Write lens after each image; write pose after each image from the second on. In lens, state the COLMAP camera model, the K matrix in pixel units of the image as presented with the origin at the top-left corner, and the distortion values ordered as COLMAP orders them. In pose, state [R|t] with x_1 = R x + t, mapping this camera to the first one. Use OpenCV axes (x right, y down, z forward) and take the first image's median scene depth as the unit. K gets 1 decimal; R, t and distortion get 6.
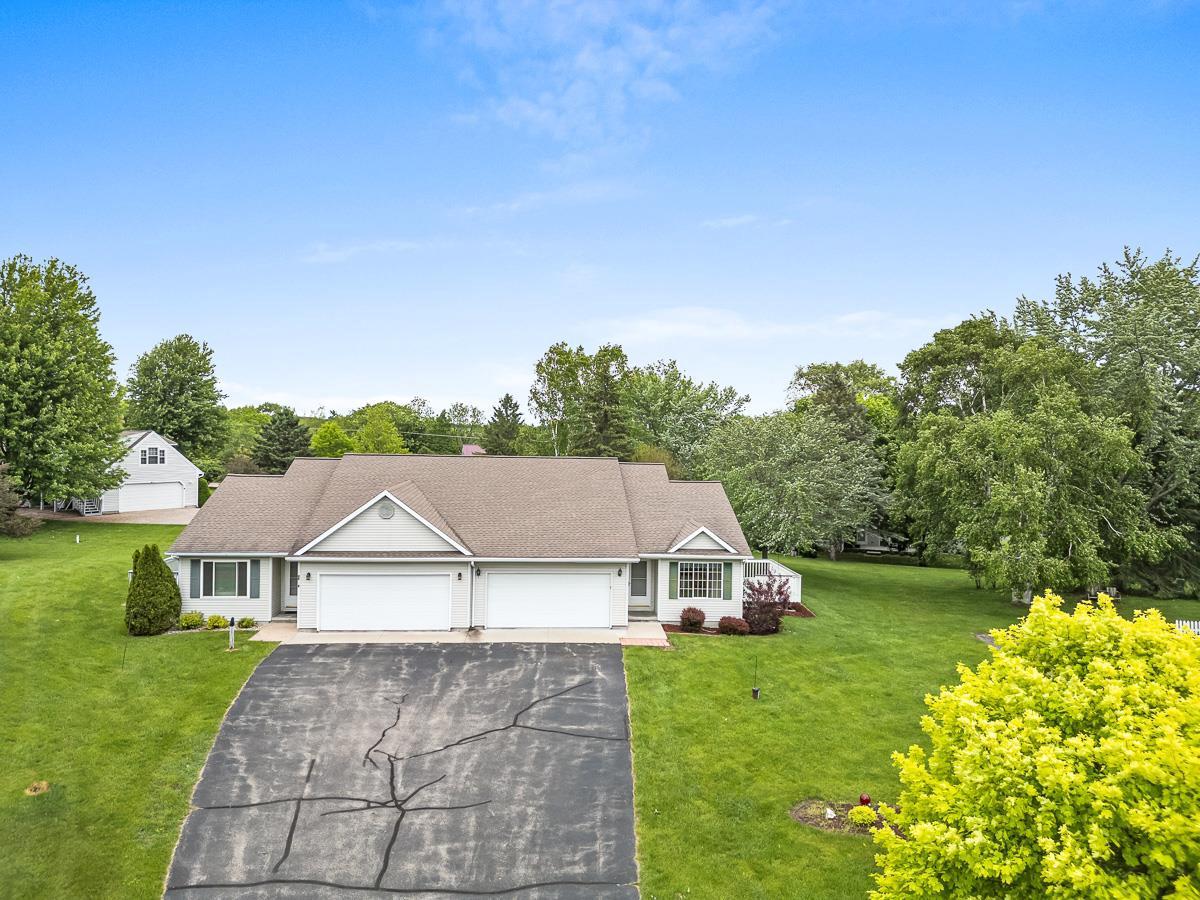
lens RADIAL K [[843.3, 0, 639.0], [0, 843.3, 452.0], [0, 0, 1]] dist [0.106431, -0.102698]
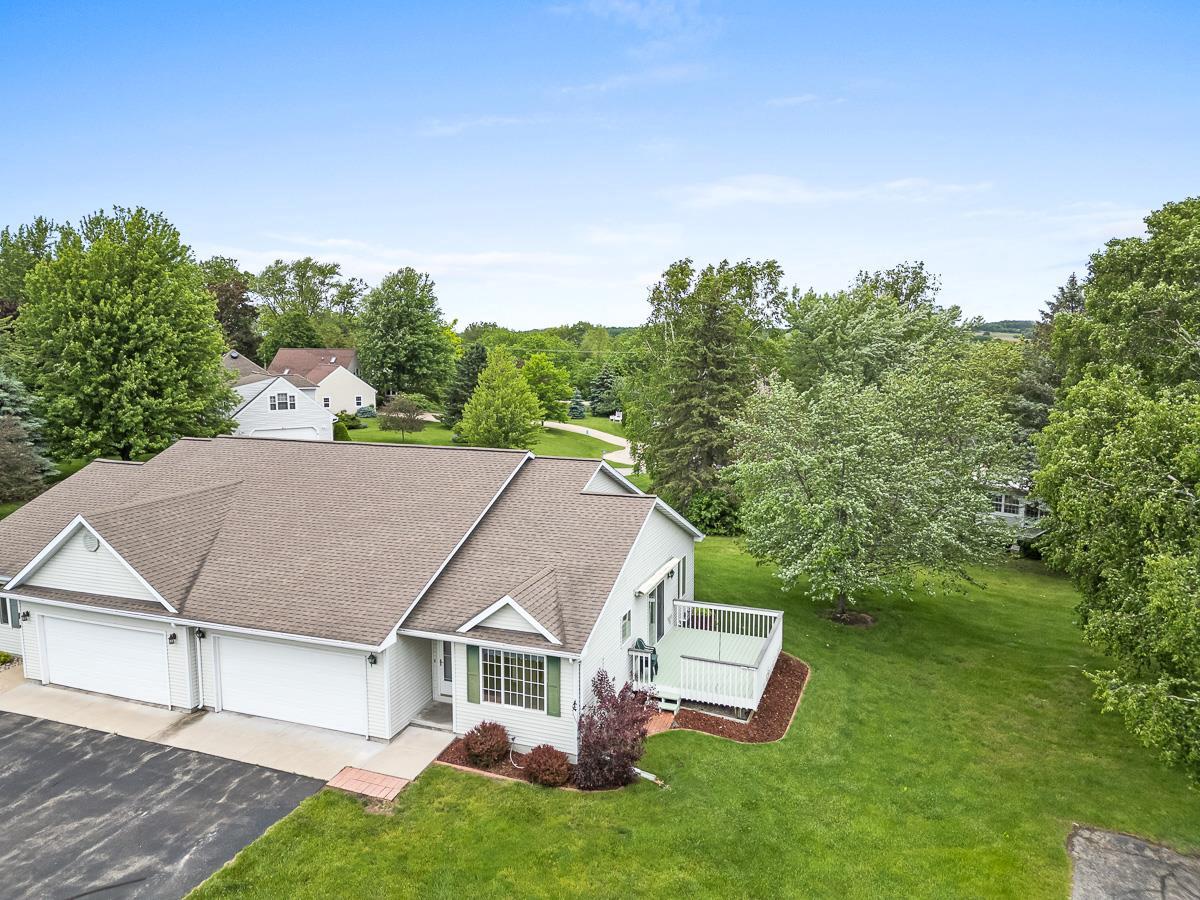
lens RADIAL K [[843.3, 0, 639.0], [0, 843.3, 452.0], [0, 0, 1]] dist [0.106431, -0.102698]
pose [[0.898570, 0.042124, -0.436803, 0.437003], [0.008681, 0.993481, 0.113666, -0.084918], [0.438744, -0.105929, 0.892347, 0.531281]]
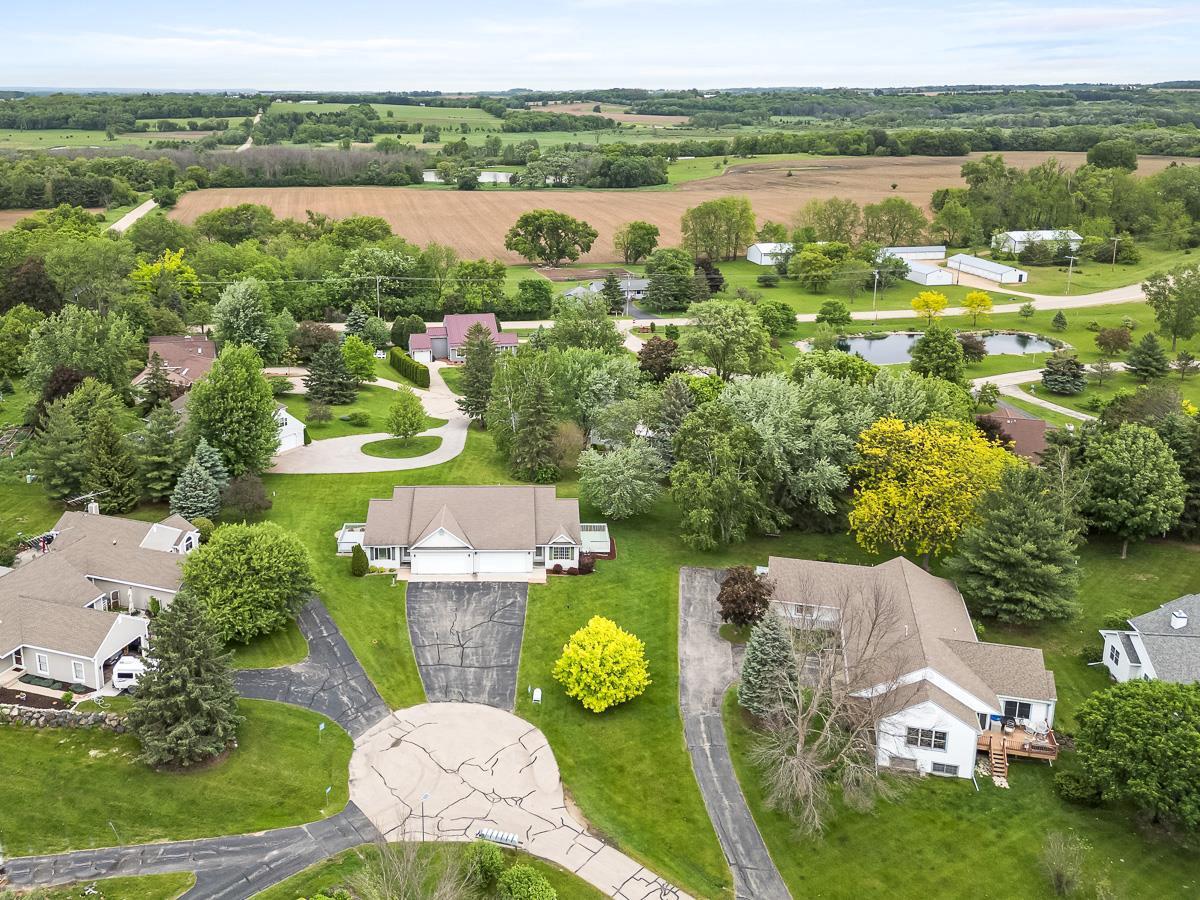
lens RADIAL K [[843.3, 0, 639.0], [0, 843.3, 452.0], [0, 0, 1]] dist [0.106431, -0.102698]
pose [[0.998622, 0.034051, 0.039939, 0.204909], [-0.043434, 0.963357, 0.264681, -0.887535], [-0.029463, -0.266051, 0.963509, -1.496760]]
